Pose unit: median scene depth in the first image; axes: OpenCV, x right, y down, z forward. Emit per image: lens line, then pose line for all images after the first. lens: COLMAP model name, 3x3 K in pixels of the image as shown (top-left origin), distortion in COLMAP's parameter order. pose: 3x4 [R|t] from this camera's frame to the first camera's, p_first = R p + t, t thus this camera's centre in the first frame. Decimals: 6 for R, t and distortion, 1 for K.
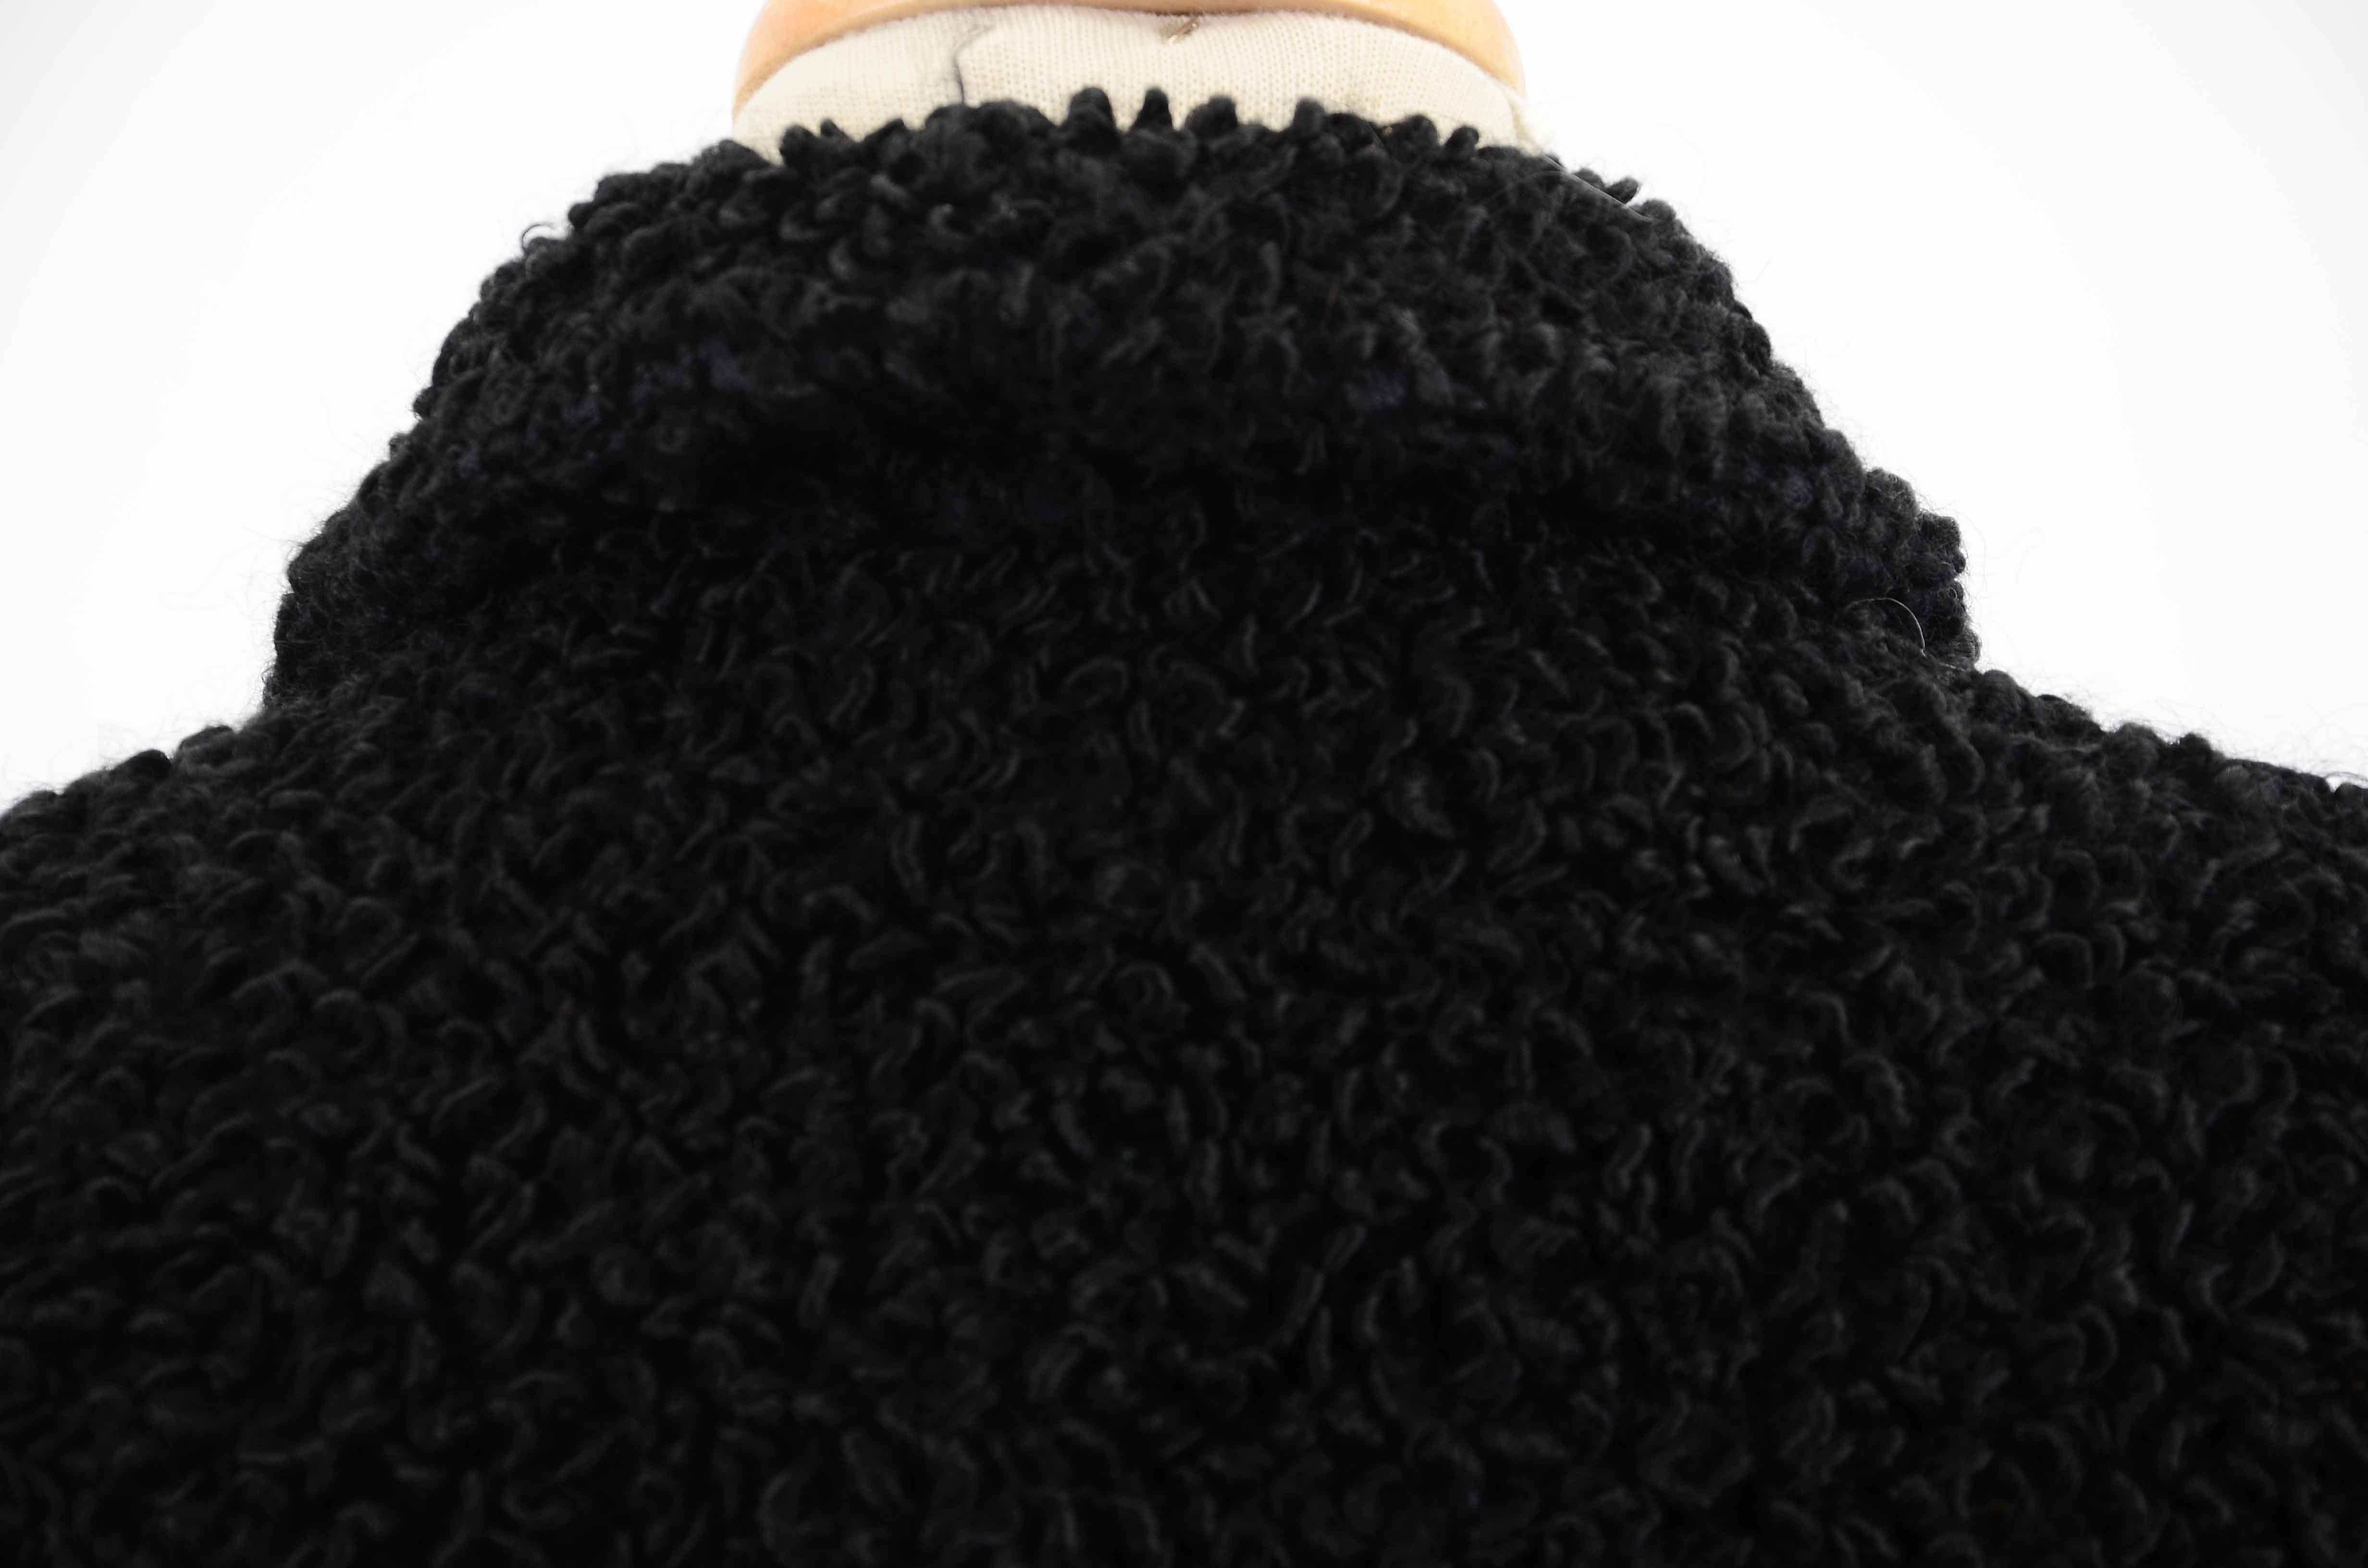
lens RADIAL K [[10406.1, 0, 1185.3], [0, 10406.1, 715.4], [0, 0, 1]] dist [1.314466, 7.936631]
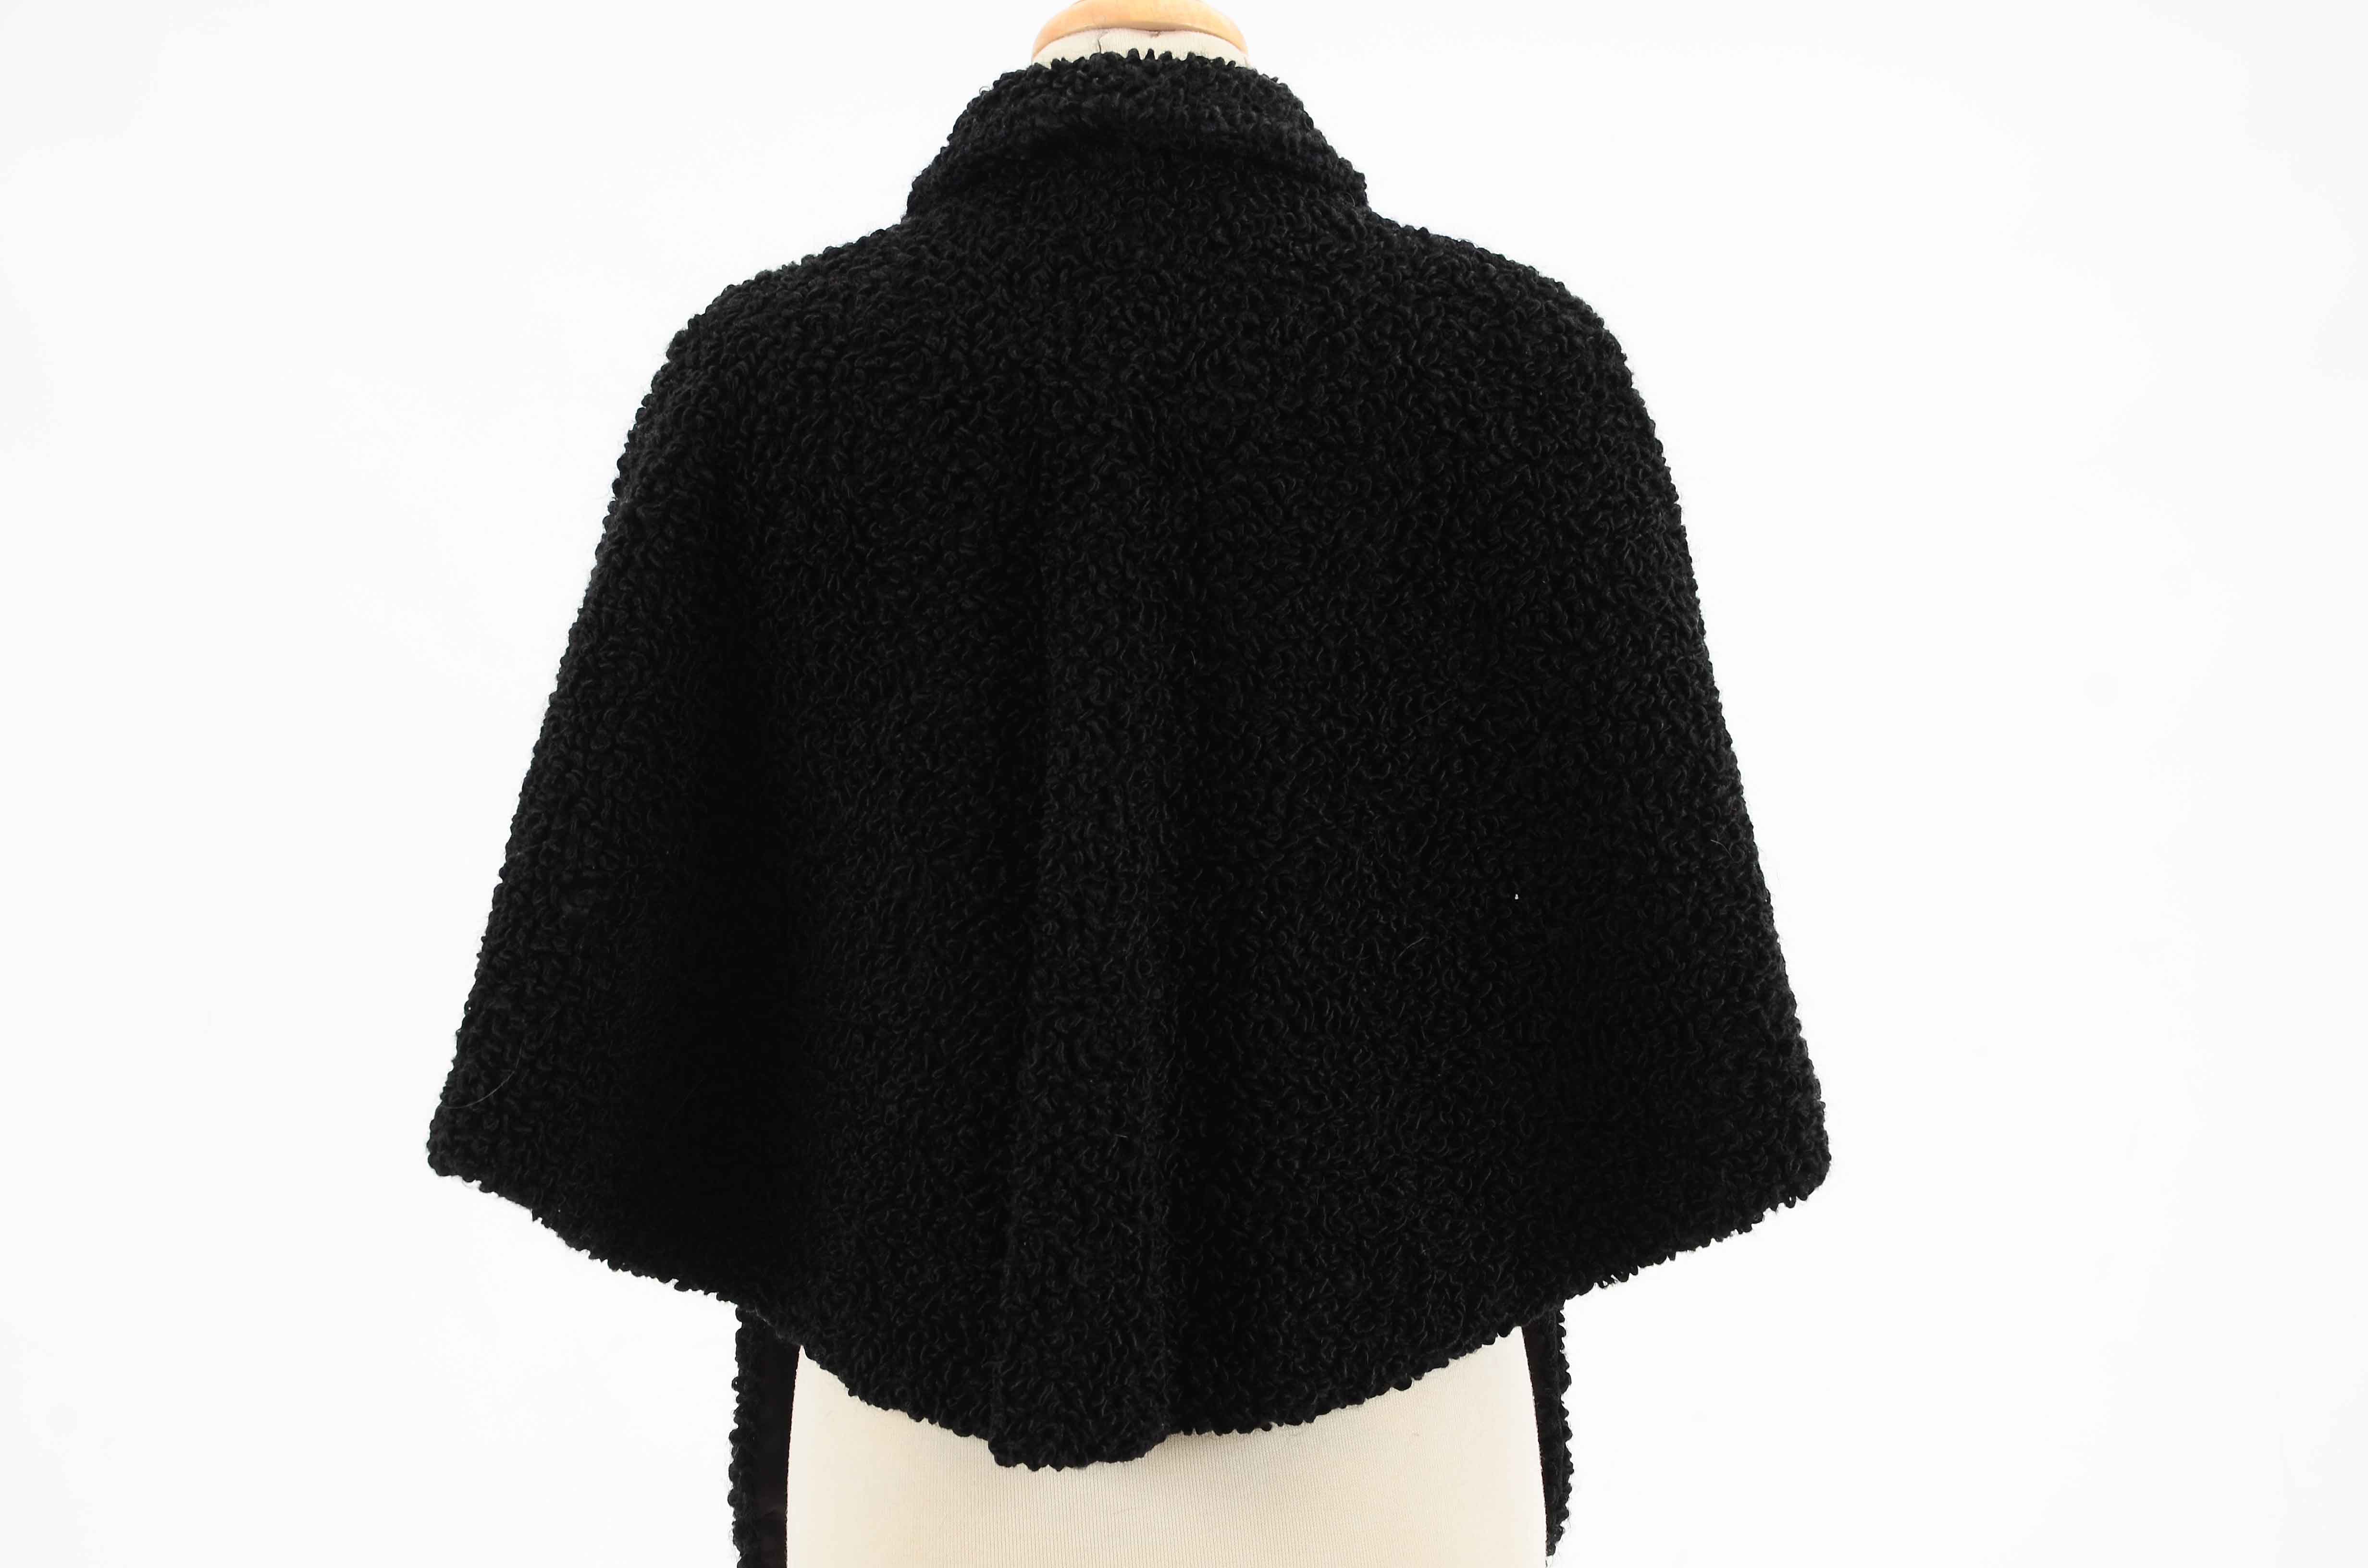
lens RADIAL K [[6731.6, 0, 1184.0], [0, 6731.6, 784.0], [0, 0, 1]] dist [0.648933, -0.641014]
pose [[0.999739, 0.003617, 0.022543, -0.046197], [-0.004135, 0.999728, 0.022954, 0.153351], [-0.022454, -0.023042, 0.999482, -1.495846]]
